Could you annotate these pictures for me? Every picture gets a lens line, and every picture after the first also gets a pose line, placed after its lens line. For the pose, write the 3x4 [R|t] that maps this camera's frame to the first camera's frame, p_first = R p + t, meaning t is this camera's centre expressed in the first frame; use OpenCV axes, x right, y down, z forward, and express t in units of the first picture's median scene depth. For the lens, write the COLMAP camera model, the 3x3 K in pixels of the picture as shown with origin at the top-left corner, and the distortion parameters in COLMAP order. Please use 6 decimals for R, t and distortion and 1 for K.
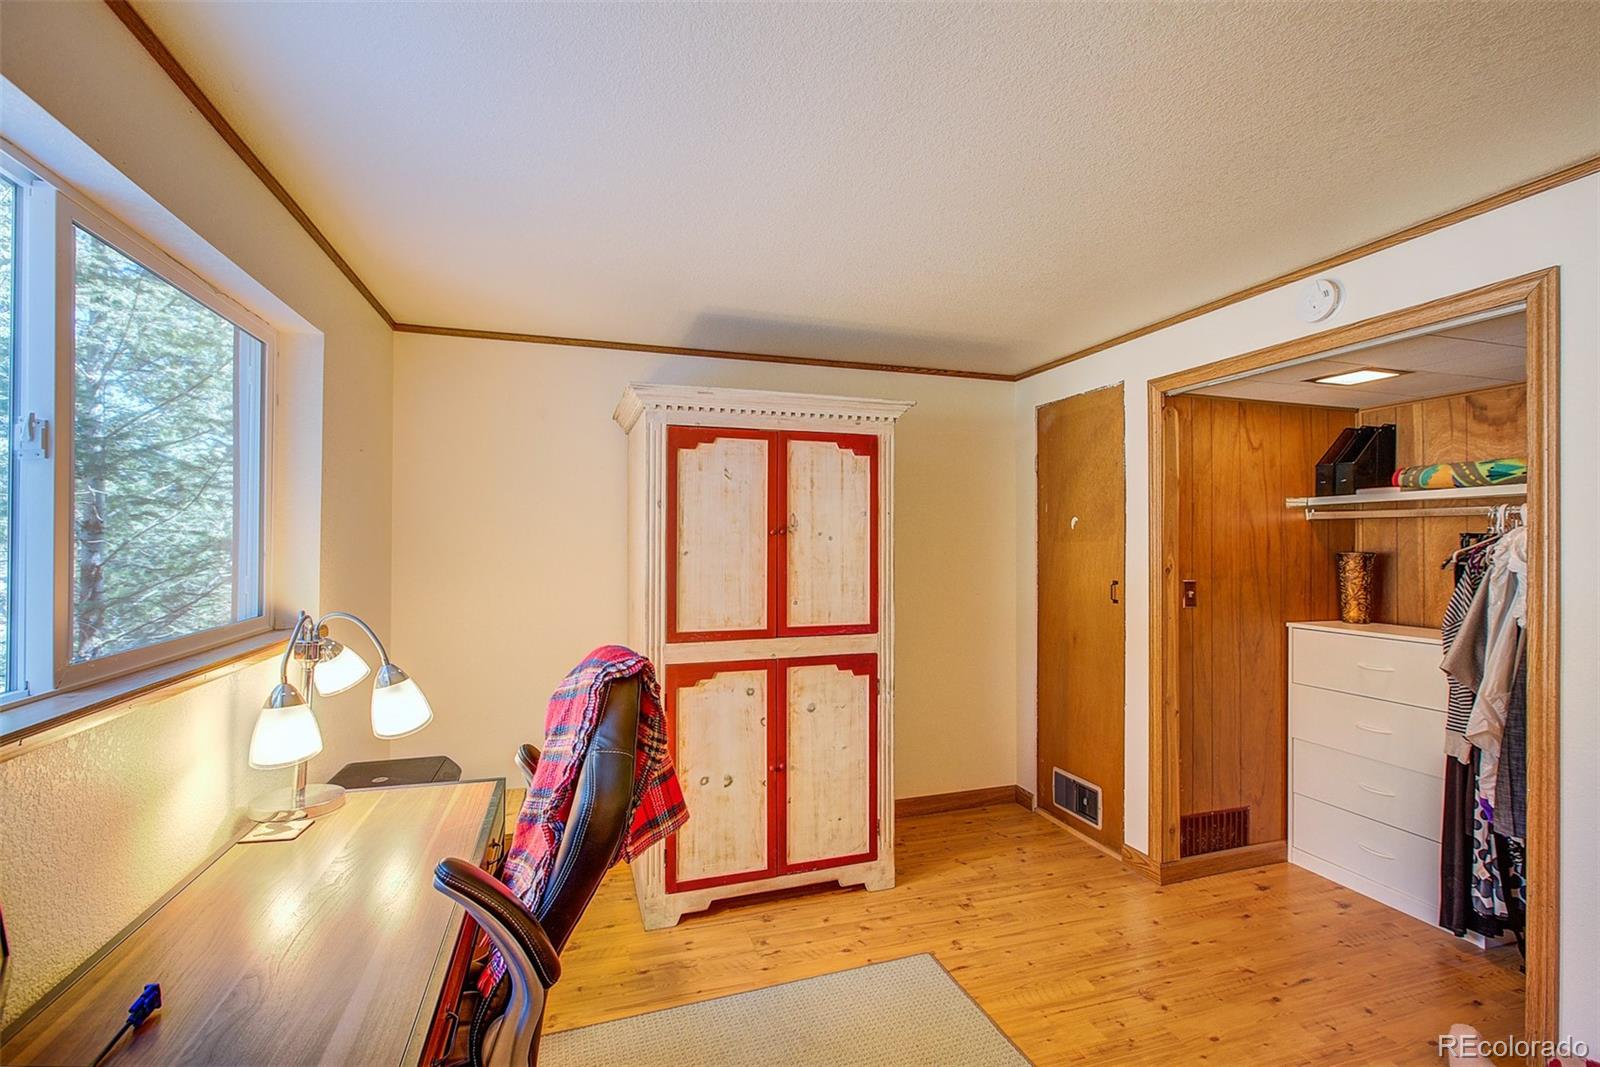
lens RADIAL K [[714.4, 0, 806.3], [0, 714.4, 540.9], [0, 0, 1]] dist [0.001681, 0.001089]
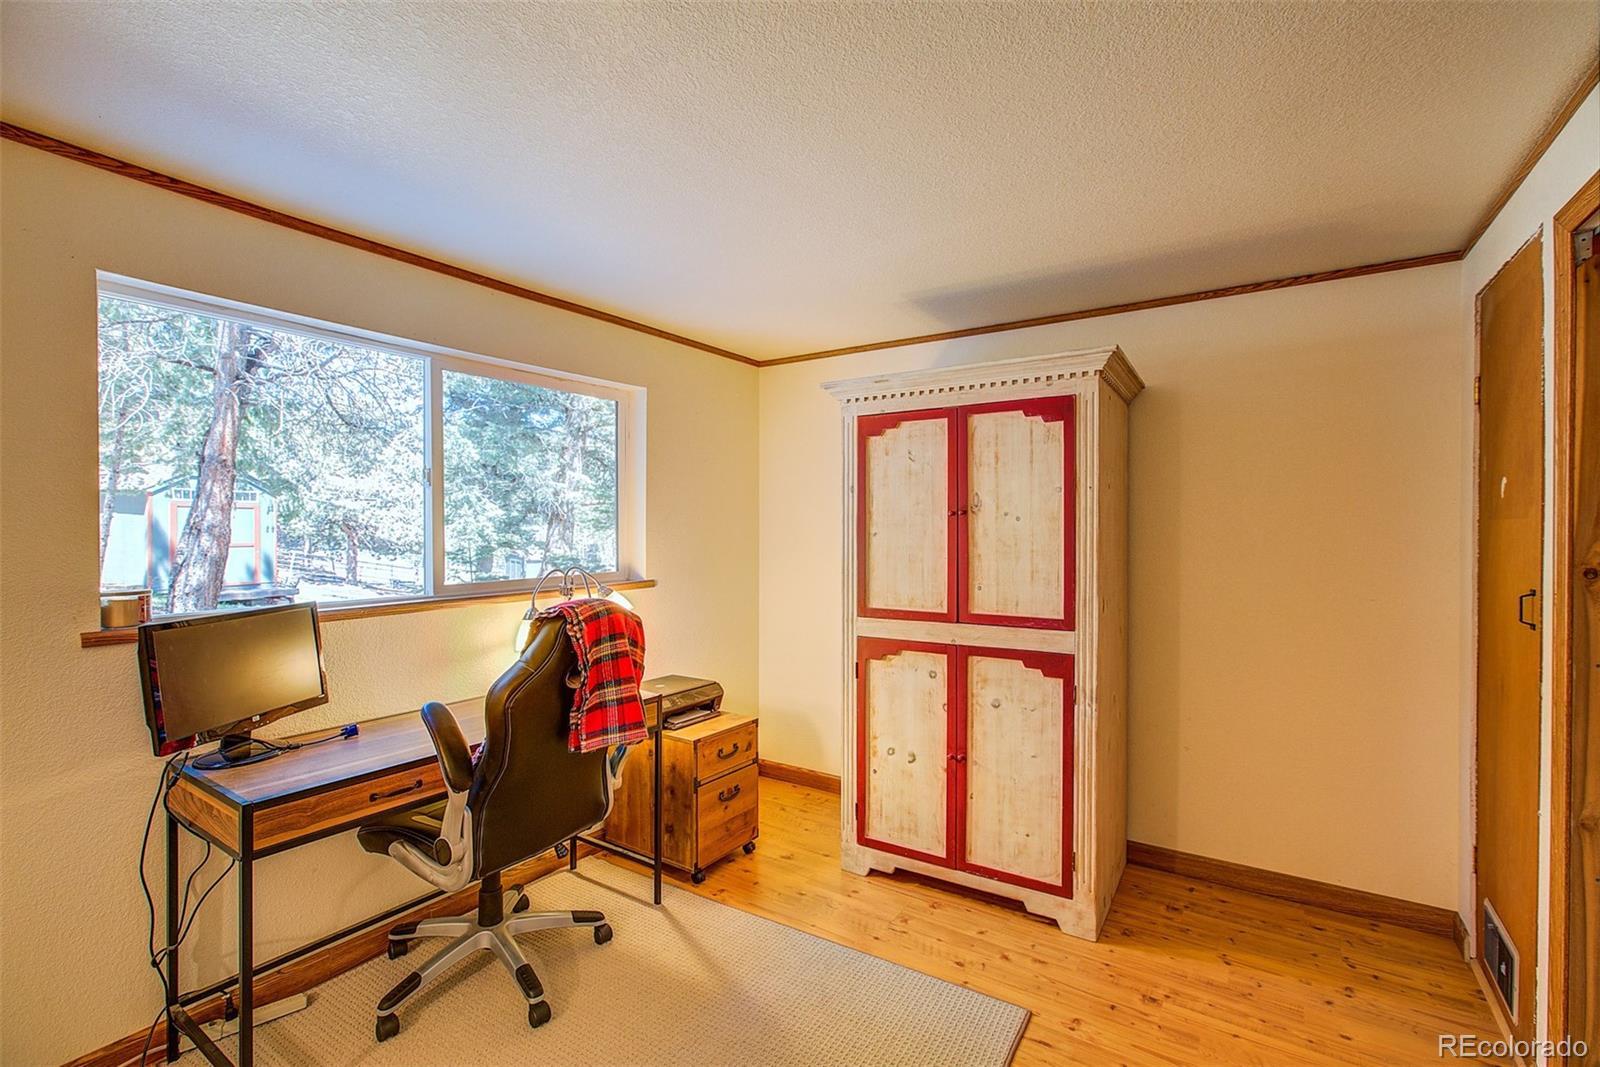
lens RADIAL K [[714.4, 0, 804.4], [0, 714.4, 532.5], [0, 0, 1]] dist [0.001681, 0.001089]
pose [[0.631312, 0.004449, -0.775516, 0.565478], [0.006352, 0.999920, 0.010908, 0.001987], [0.775503, -0.011812, 0.631233, 0.232468]]
